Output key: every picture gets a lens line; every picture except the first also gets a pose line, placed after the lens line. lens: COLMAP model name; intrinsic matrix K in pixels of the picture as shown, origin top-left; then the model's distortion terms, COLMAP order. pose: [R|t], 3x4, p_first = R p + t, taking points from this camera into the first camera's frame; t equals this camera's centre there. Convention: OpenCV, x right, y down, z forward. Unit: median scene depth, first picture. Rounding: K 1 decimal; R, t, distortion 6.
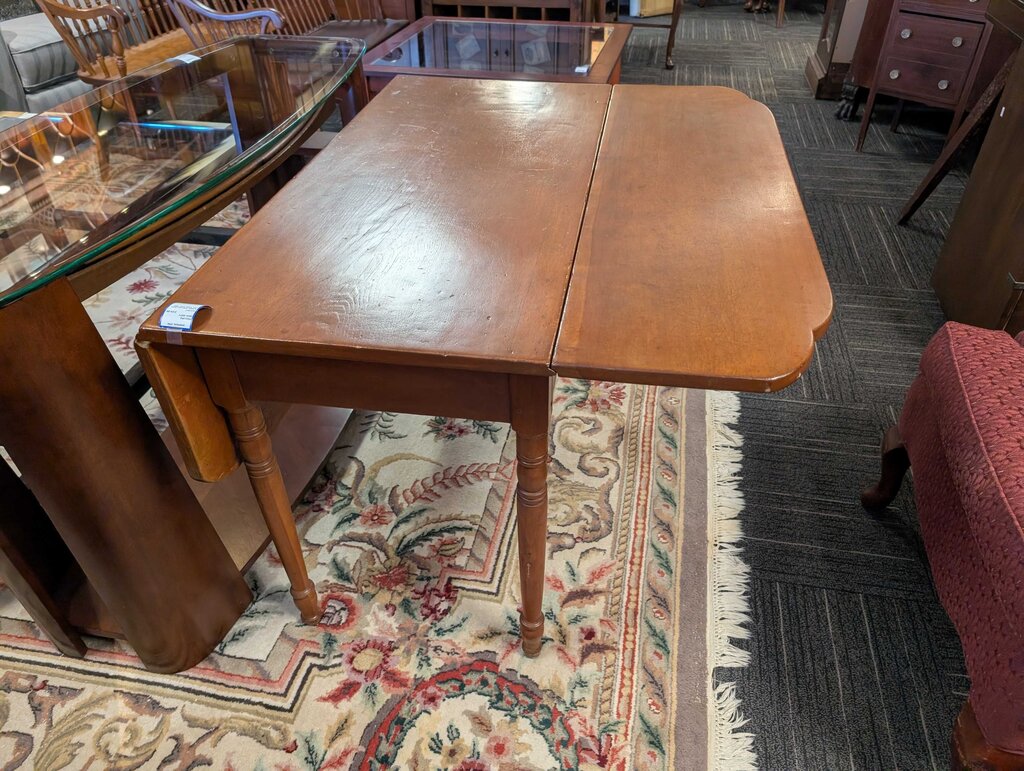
lens RADIAL K [[748.3, 0, 512.0], [0, 748.3, 385.5], [0, 0, 1]] dist [0.003656, 0.000283]
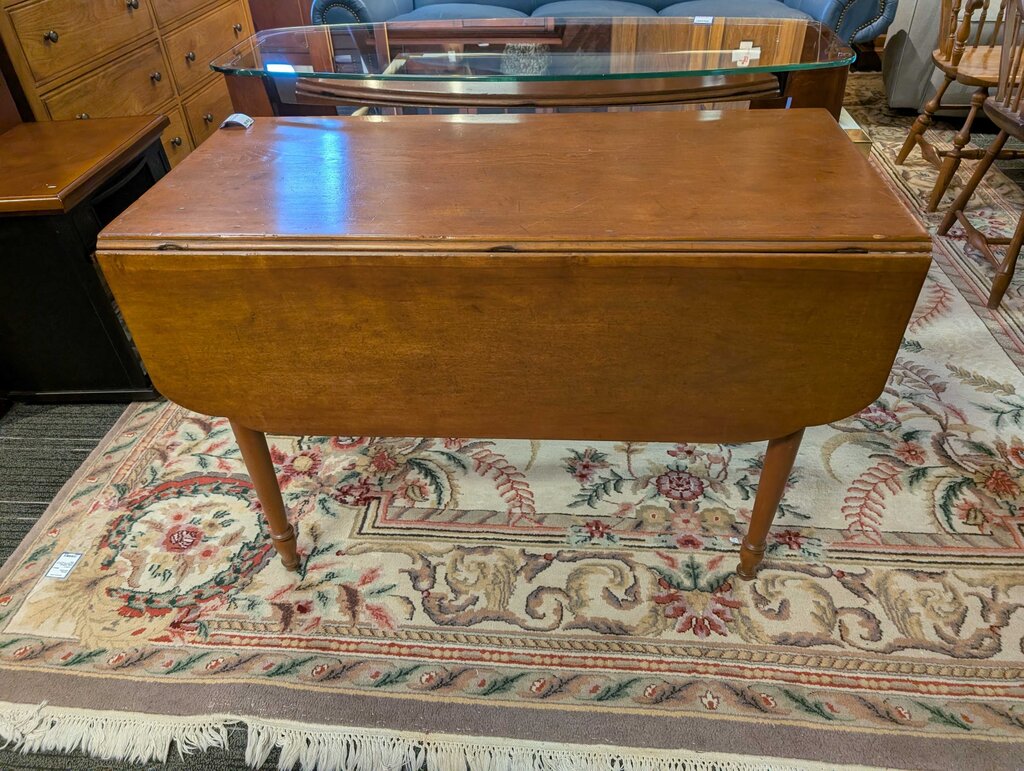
lens RADIAL K [[748.3, 0, 512.0], [0, 748.3, 385.5], [0, 0, 1]] dist [0.003656, 0.000283]
pose [[0.120489, 0.629773, -0.767378, 0.686774], [-0.586828, 0.668673, 0.456628, -0.470669], [0.800697, 0.395300, 0.450136, 0.618815]]
